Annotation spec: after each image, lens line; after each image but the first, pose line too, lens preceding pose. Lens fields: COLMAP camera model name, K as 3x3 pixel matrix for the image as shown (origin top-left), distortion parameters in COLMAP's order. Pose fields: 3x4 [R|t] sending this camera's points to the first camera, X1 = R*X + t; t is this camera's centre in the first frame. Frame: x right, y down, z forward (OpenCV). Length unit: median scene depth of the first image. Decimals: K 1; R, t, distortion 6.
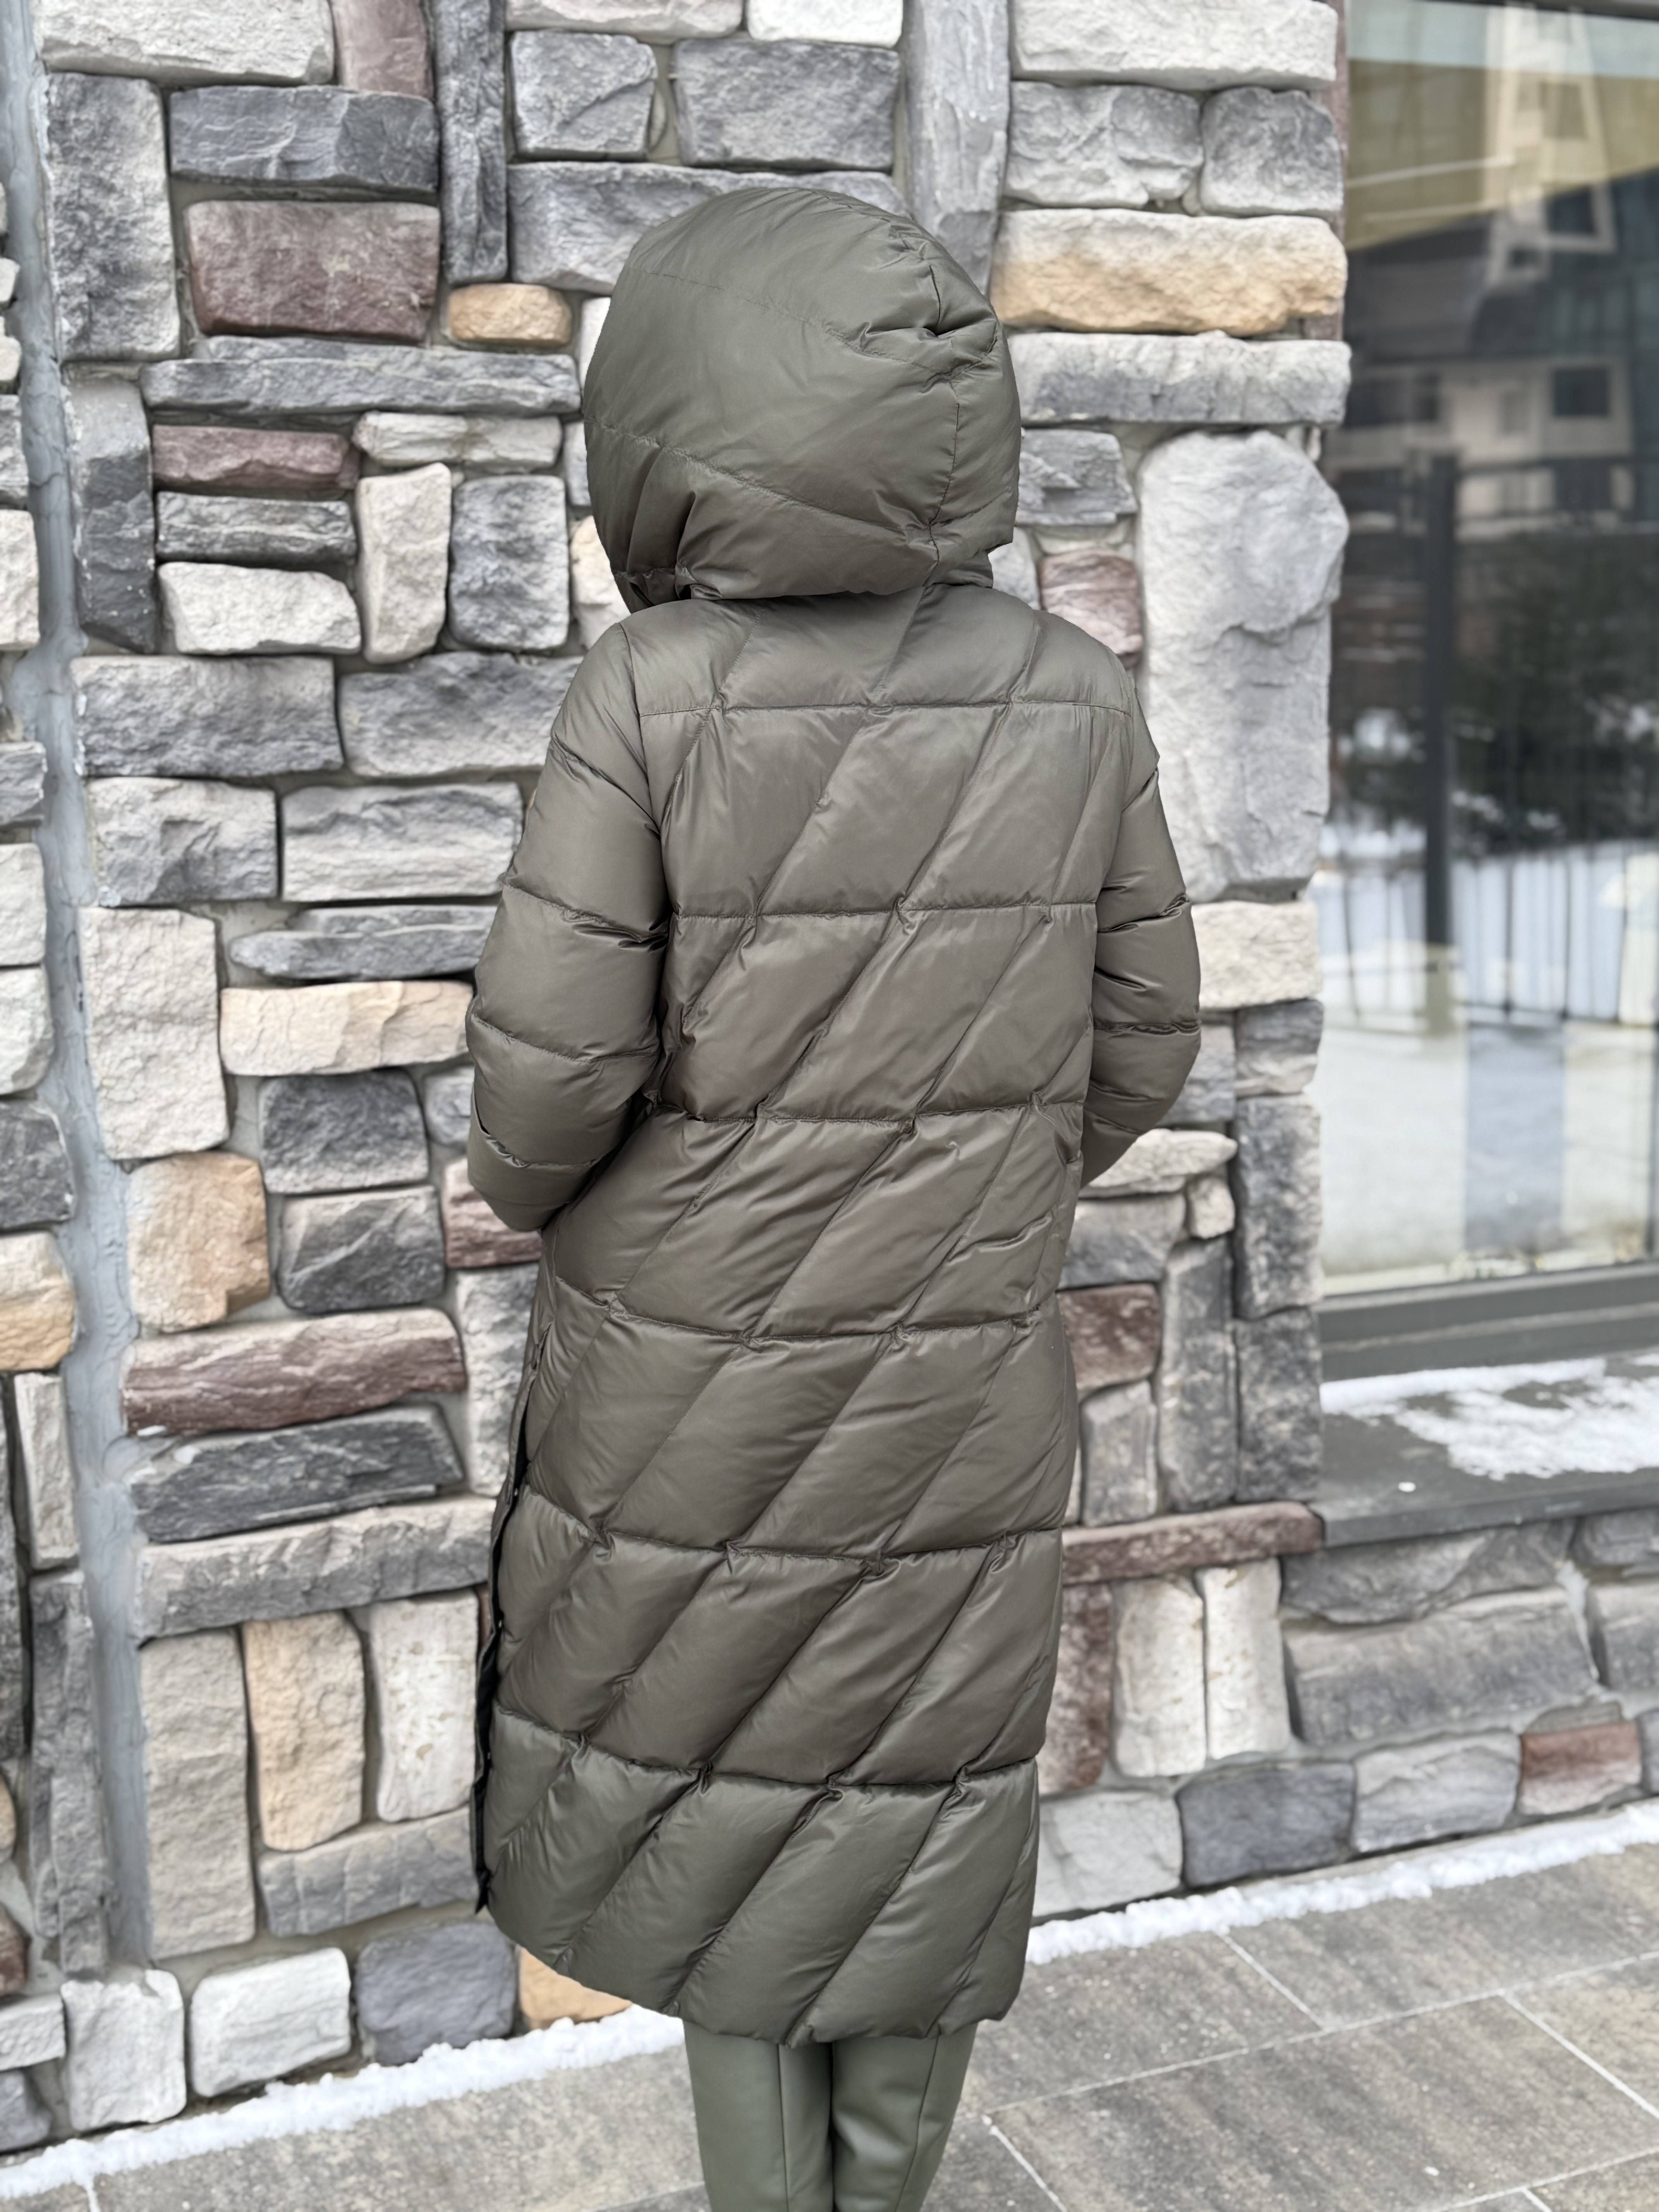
lens RADIAL K [[2682.8, 0, 845.0], [0, 2682.8, 1113.7], [0, 0, 1]] dist [0.236461, -0.574066]
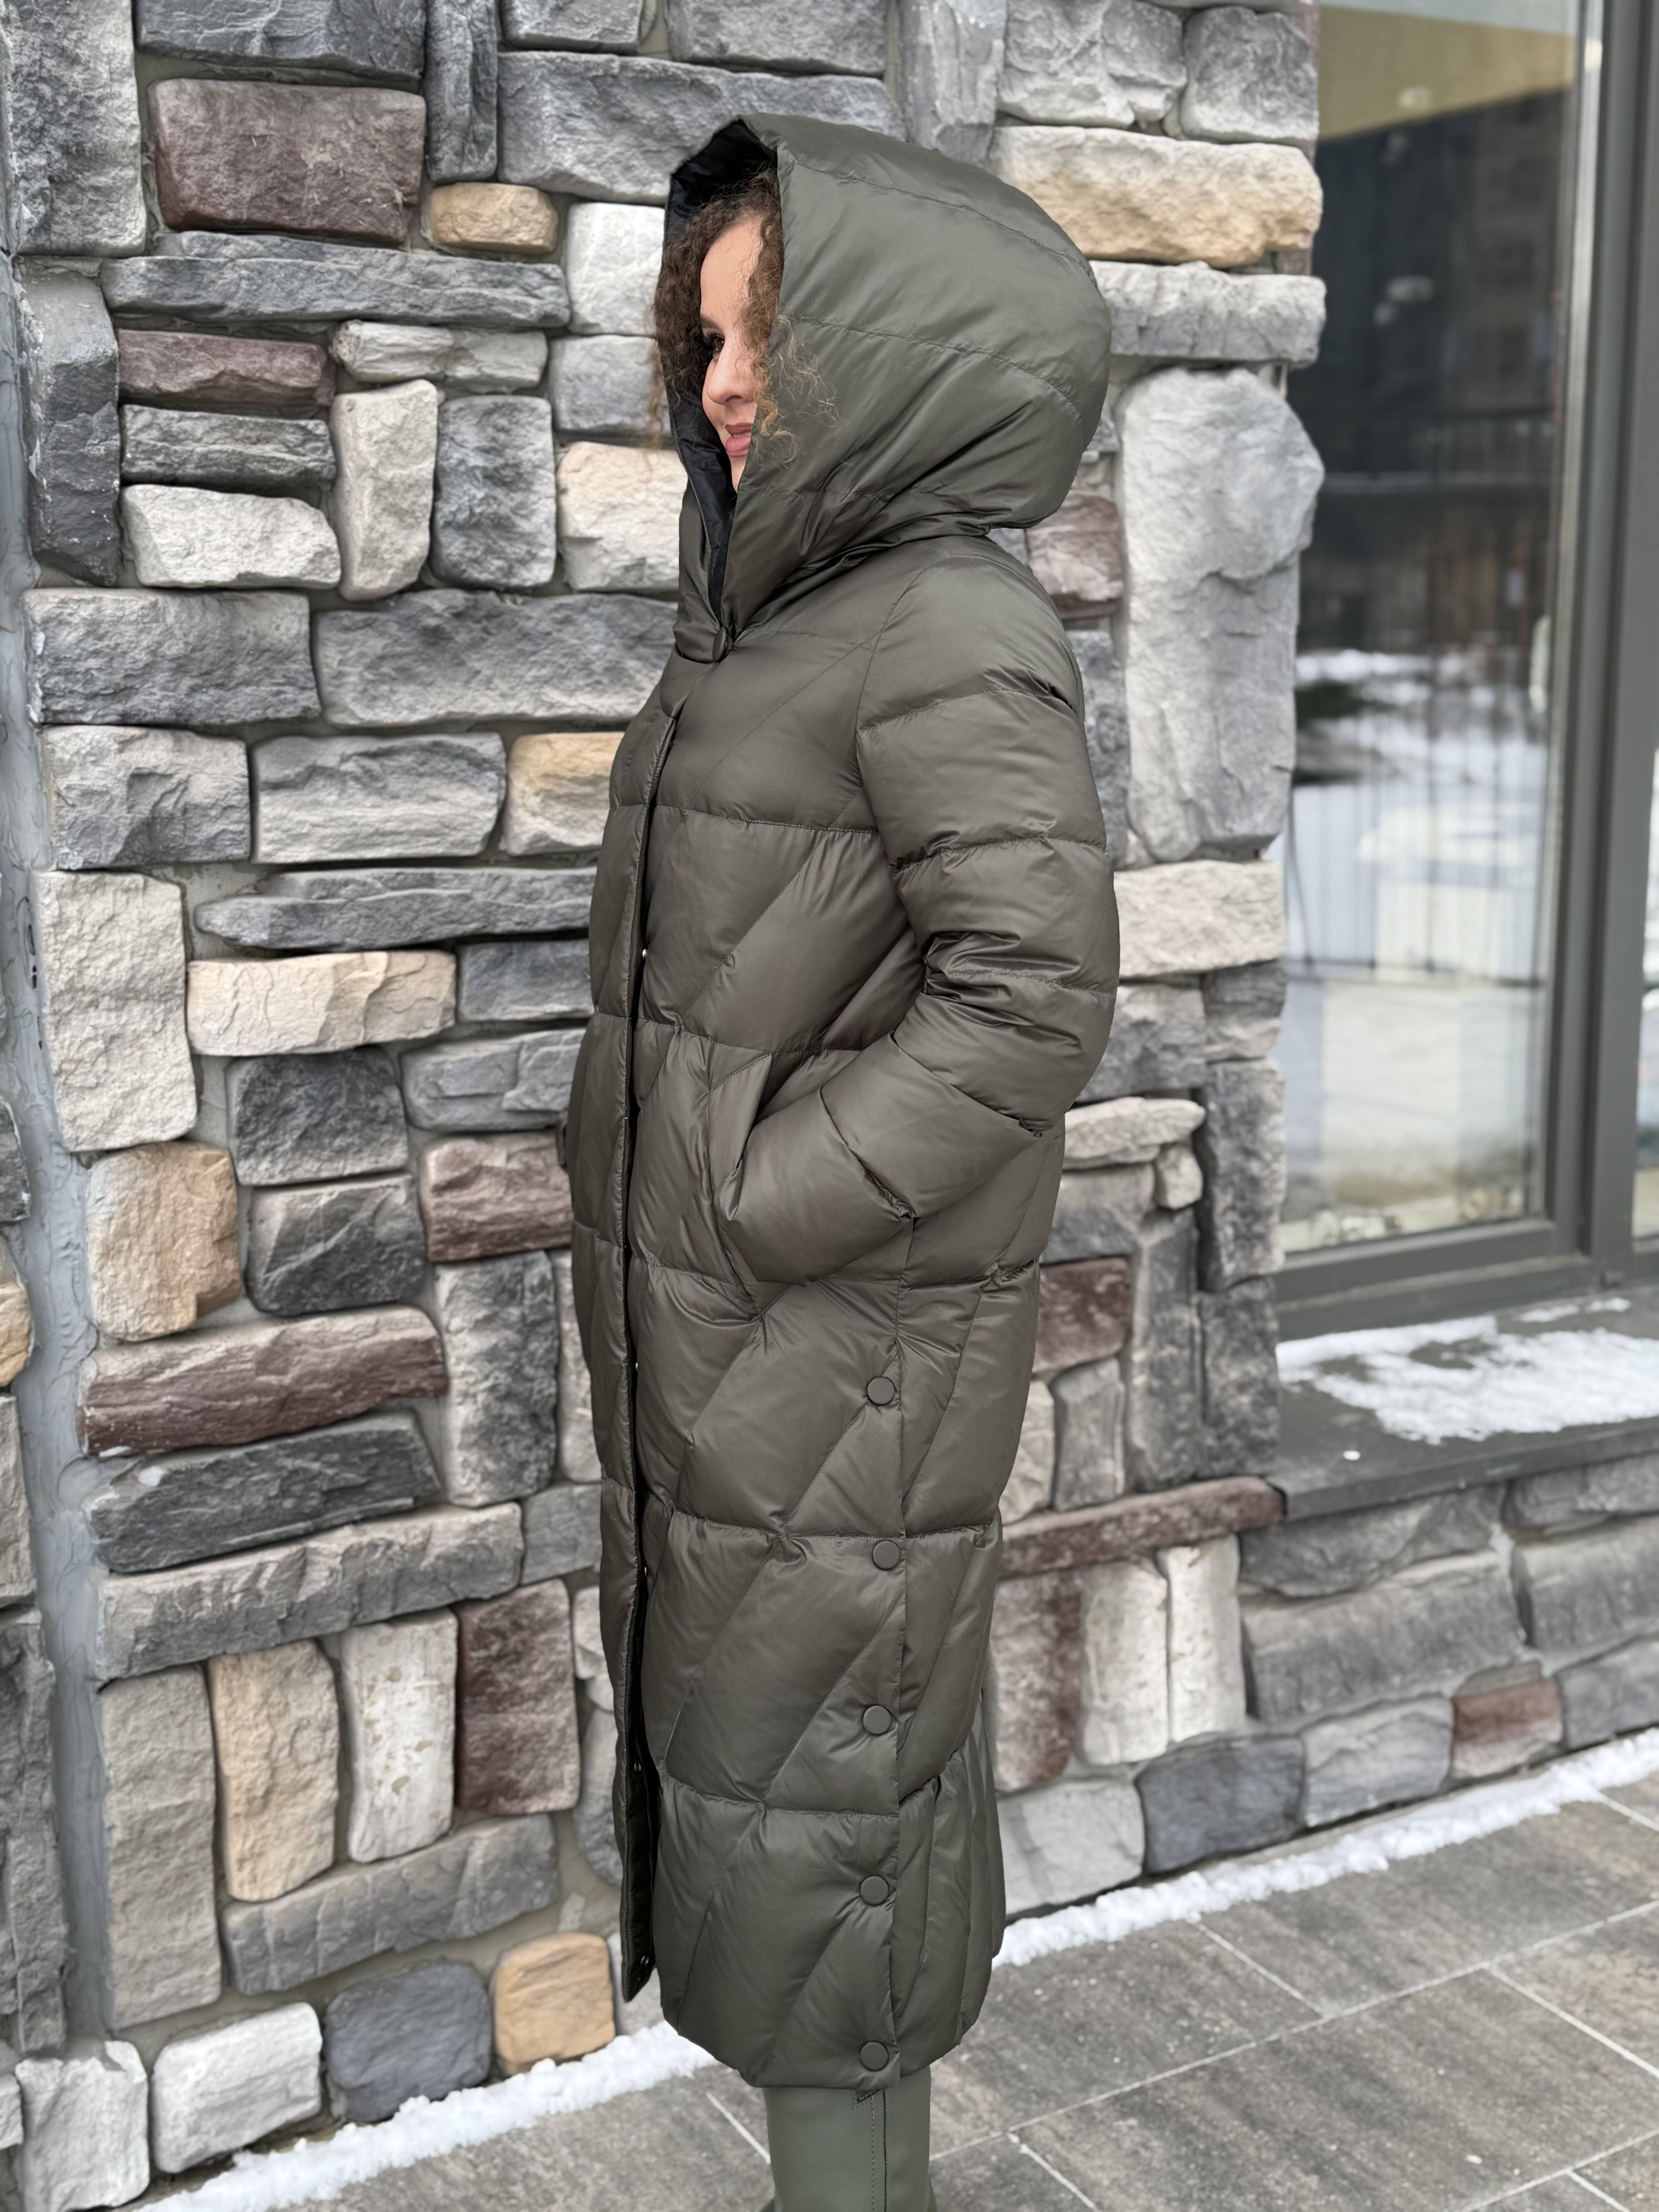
lens RADIAL K [[2679.7, 0, 834.1], [0, 2679.7, 1120.7], [0, 0, 1]] dist [0.230802, -0.558938]
pose [[0.988607, -0.016633, 0.149600, -0.147203], [0.013488, 0.999667, 0.022012, -0.009469], [-0.149916, -0.019743, 0.988502, 0.072742]]
